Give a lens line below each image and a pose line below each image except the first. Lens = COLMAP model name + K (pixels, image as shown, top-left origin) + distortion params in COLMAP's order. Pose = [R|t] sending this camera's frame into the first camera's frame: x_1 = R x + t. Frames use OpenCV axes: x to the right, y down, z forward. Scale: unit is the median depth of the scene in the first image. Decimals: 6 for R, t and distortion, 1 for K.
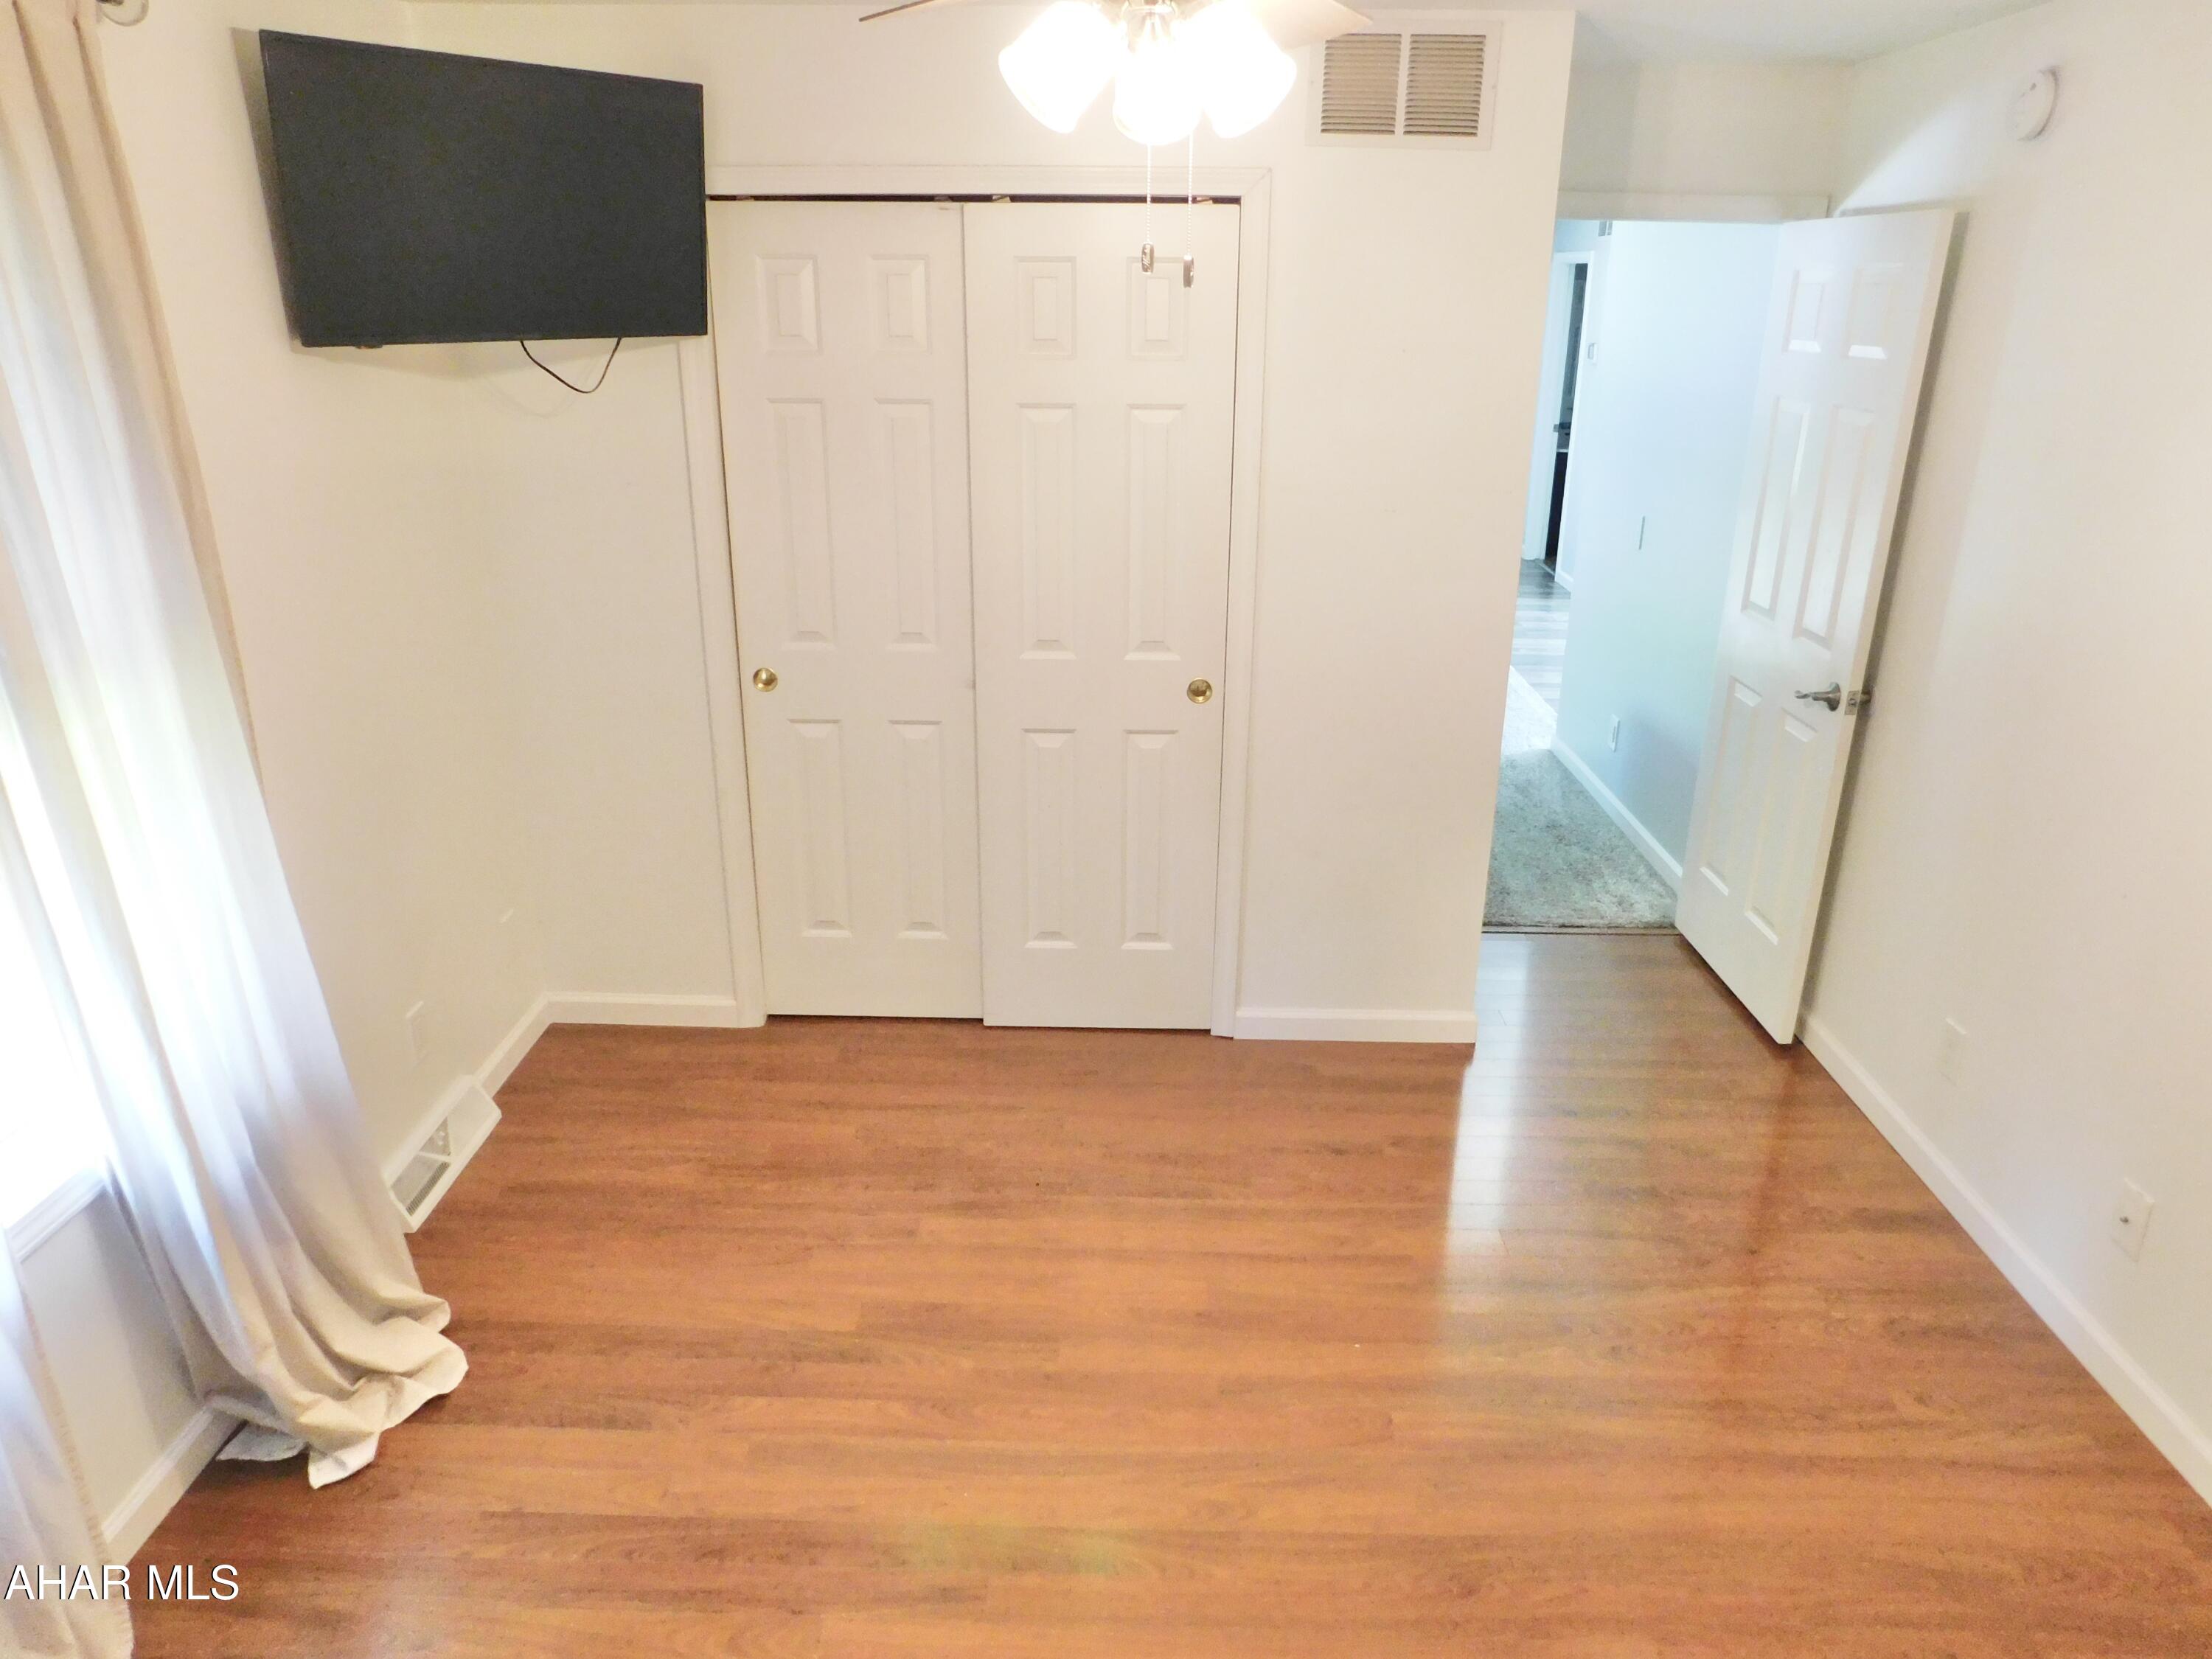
lens RADIAL K [[1479.7, 0, 1095.6], [0, 1479.7, 830.5], [0, 0, 1]] dist [-0.084924, 0.078817]
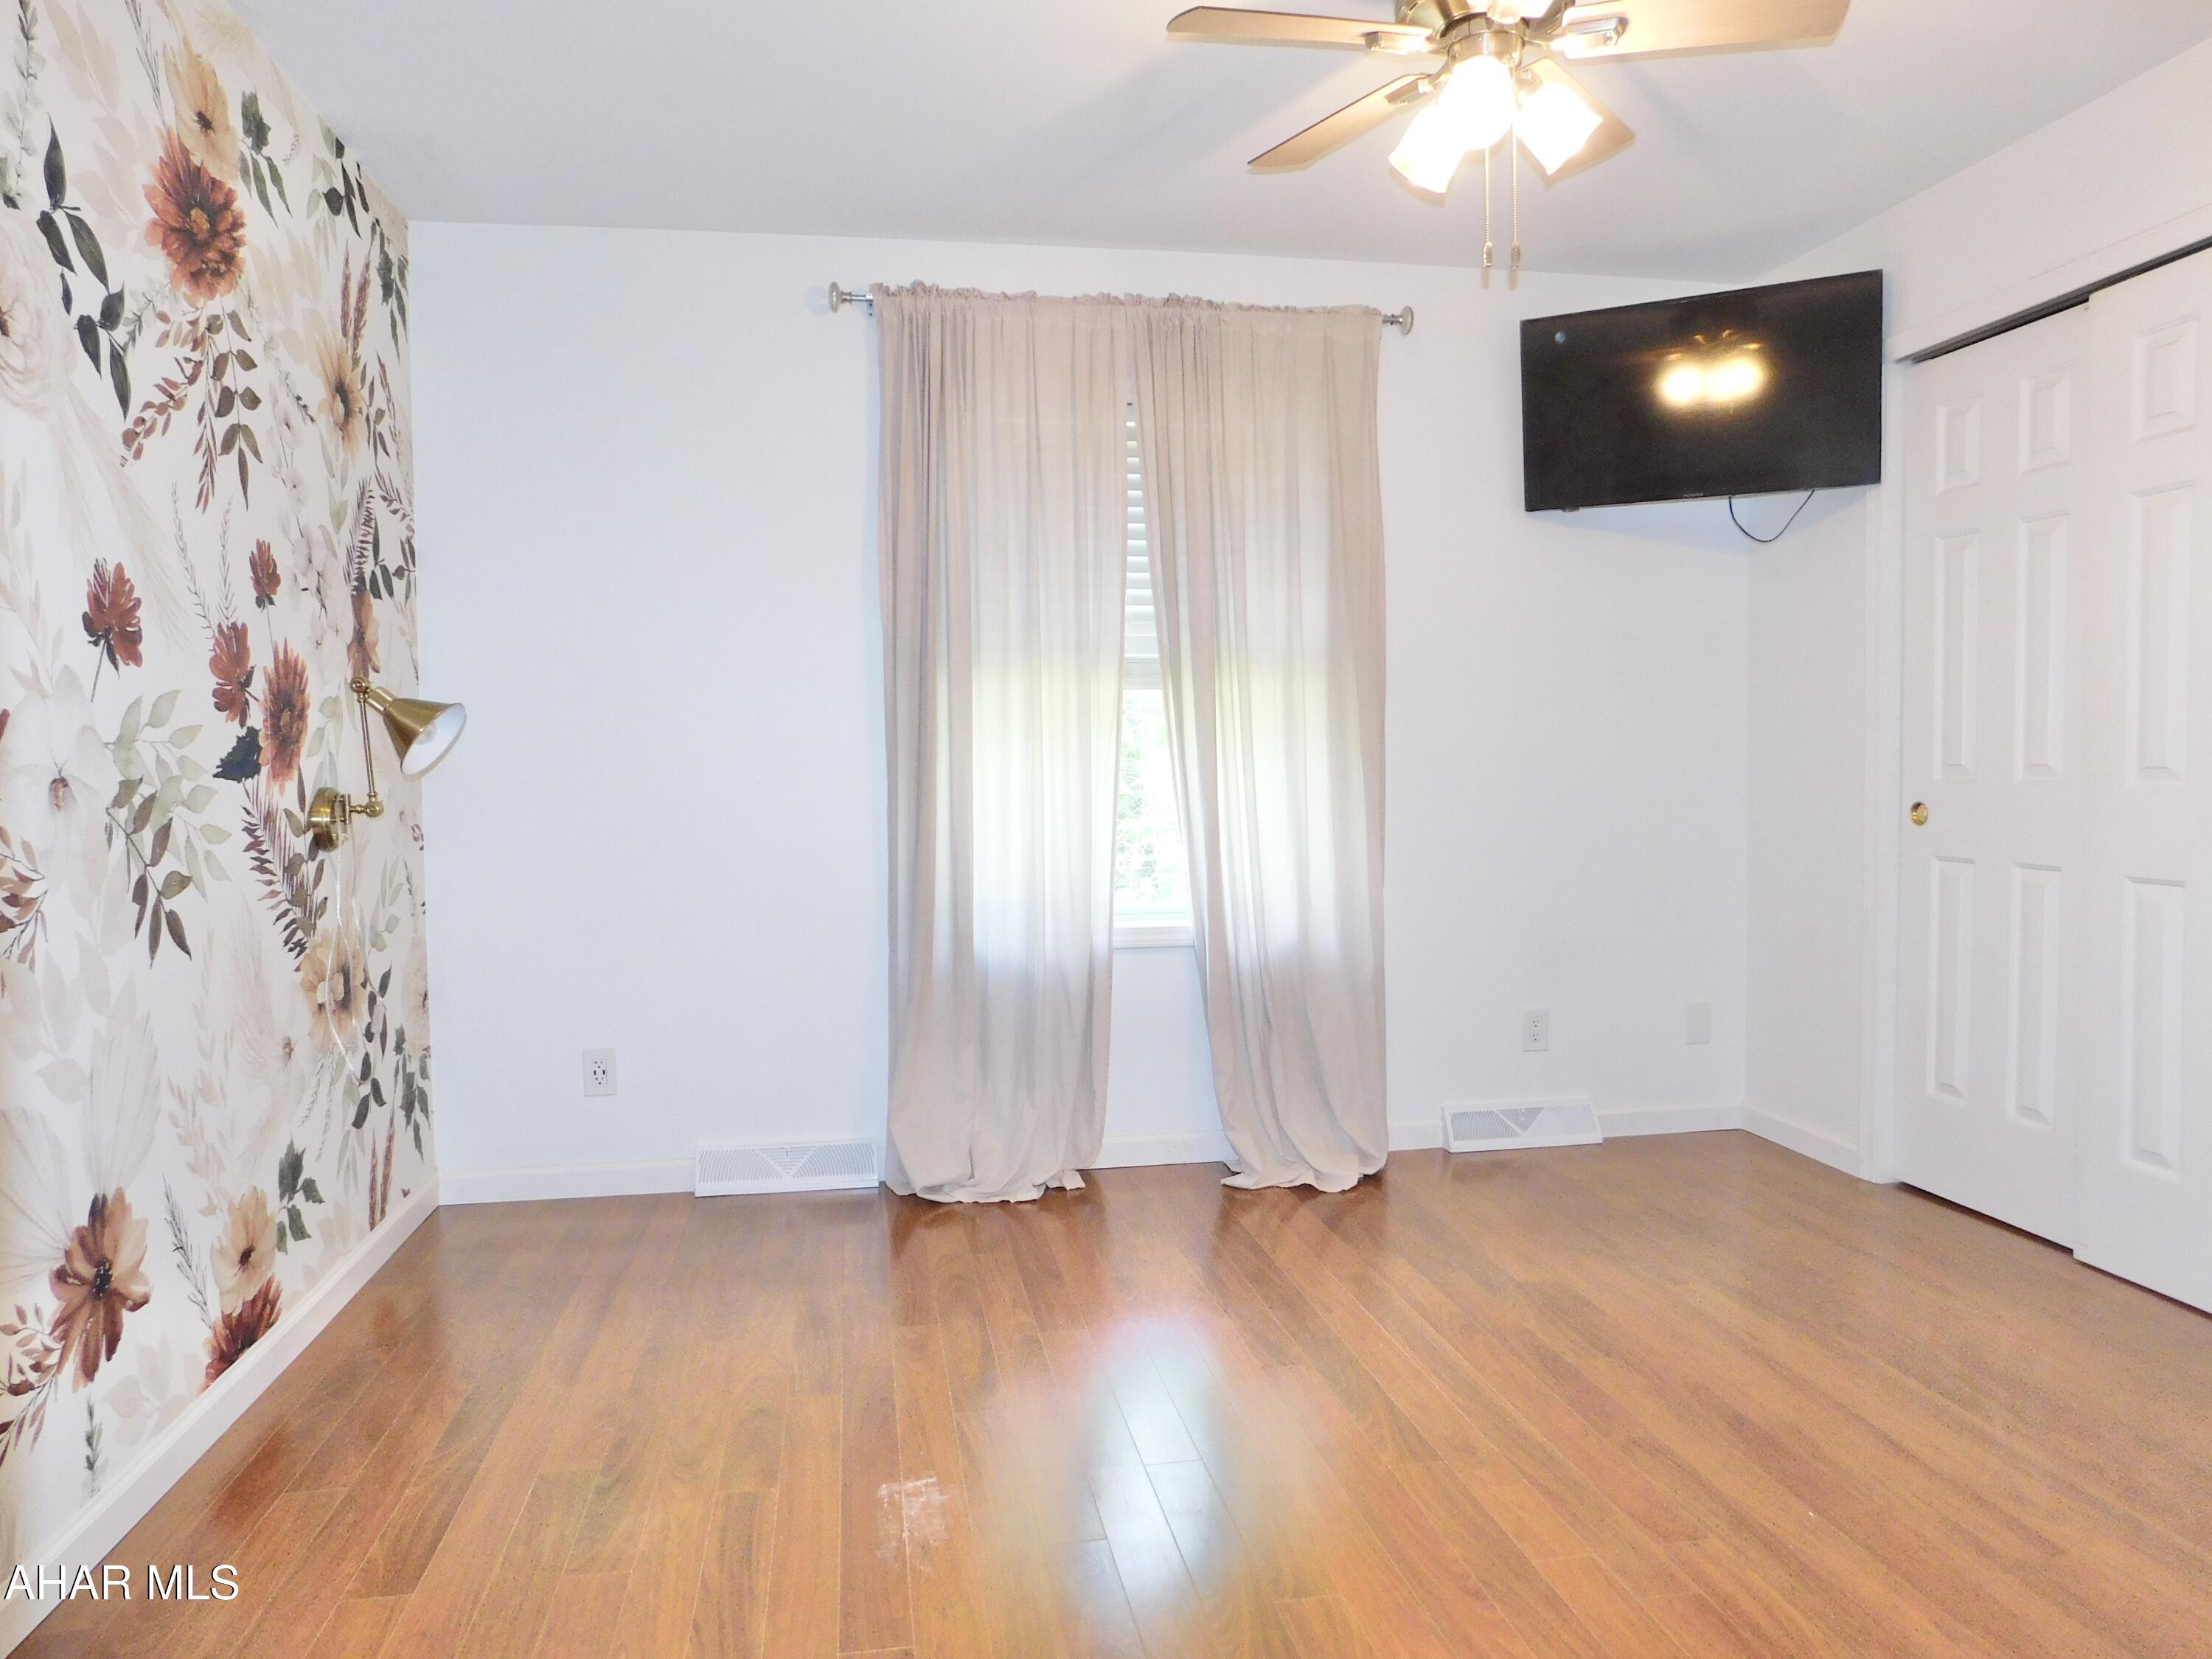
lens RADIAL K [[1479.7, 0, 1095.6], [0, 1479.7, 830.5], [0, 0, 1]] dist [-0.084924, 0.078817]
pose [[0.189623, 0.039907, -0.981046, 0.817155], [-0.332609, 0.942708, -0.025941, 0.154753], [0.923804, 0.331223, 0.192033, 0.378661]]
